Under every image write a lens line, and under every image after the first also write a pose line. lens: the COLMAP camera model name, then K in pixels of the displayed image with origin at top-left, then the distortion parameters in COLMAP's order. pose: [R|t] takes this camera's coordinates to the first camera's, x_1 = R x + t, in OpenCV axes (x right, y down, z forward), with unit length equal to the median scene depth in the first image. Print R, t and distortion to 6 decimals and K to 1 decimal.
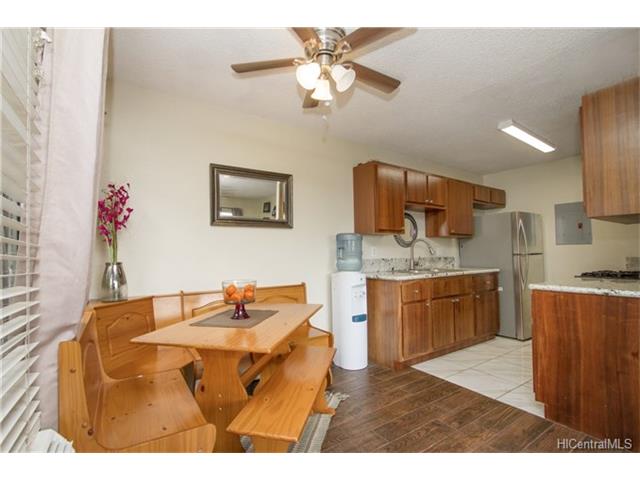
lens RADIAL K [[297.3, 0, 320.0], [0, 297.3, 240.0], [0, 0, 1]] dist [-0.002669, -0.000298]
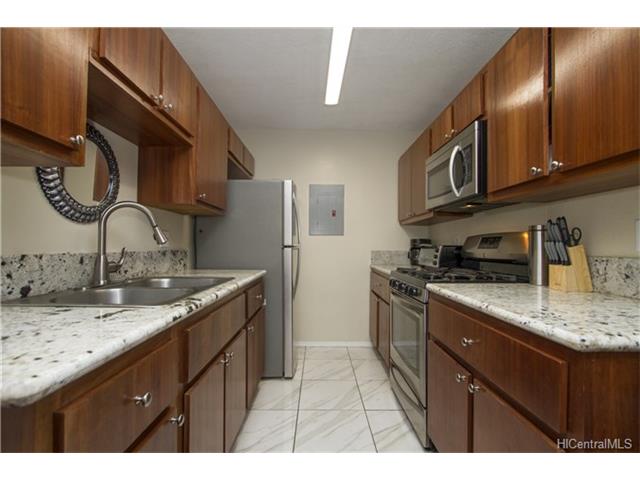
lens RADIAL K [[297.3, 0, 320.0], [0, 297.3, 240.0], [0, 0, 1]] dist [-0.002669, -0.000298]
pose [[0.546011, 0.030529, 0.837221, 0.155106], [-0.048262, 0.998822, -0.004946, 0.034957], [-0.836387, -0.037705, 0.546842, 0.591340]]
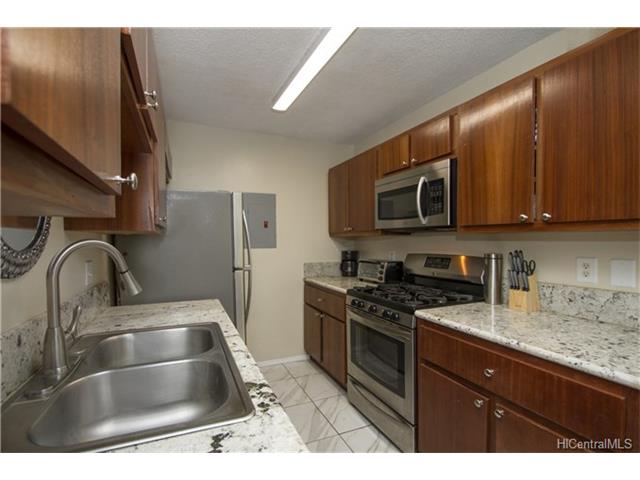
lens RADIAL K [[299.1, 0, 307.5], [0, 299.1, 244.4], [0, 0, 1]] dist [-0.014914, 0.000352]
pose [[0.186275, -0.006693, 0.982475, 0.123172], [-0.041884, 0.999014, 0.014747, -0.012115], [-0.981604, -0.043897, 0.185811, 0.774622]]
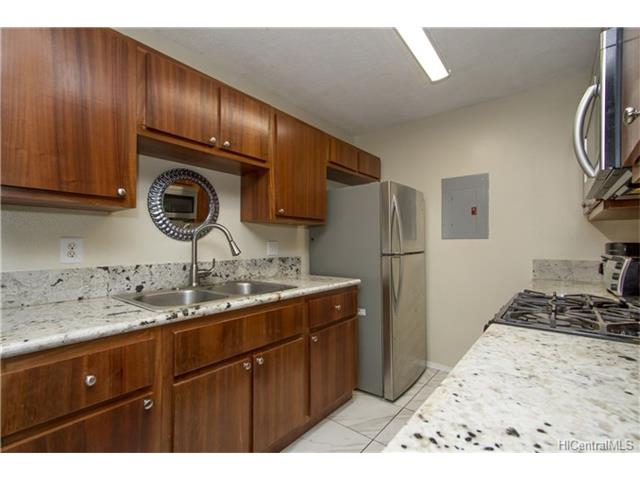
lens RADIAL K [[293.9, 0, 317.3], [0, 293.9, 239.7], [0, 0, 1]] dist [0.001902, 0.000550]
pose [[0.955777, 0.012036, 0.293844, 0.360393], [-0.020211, 0.999488, 0.024799, 0.007688], [-0.293396, -0.029641, 0.955532, 0.487597]]
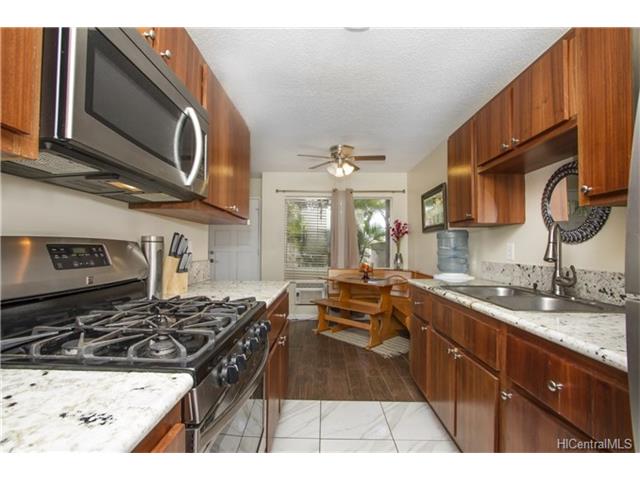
lens RADIAL K [[298.3, 0, 327.2], [0, 298.3, 239.0], [0, 0, 1]] dist [-0.002589, 0.000058]
pose [[-0.551116, -0.019521, -0.834201, 0.855522], [0.034613, 0.998331, -0.046229, 0.027023], [0.833711, -0.054352, -0.549520, 0.961792]]
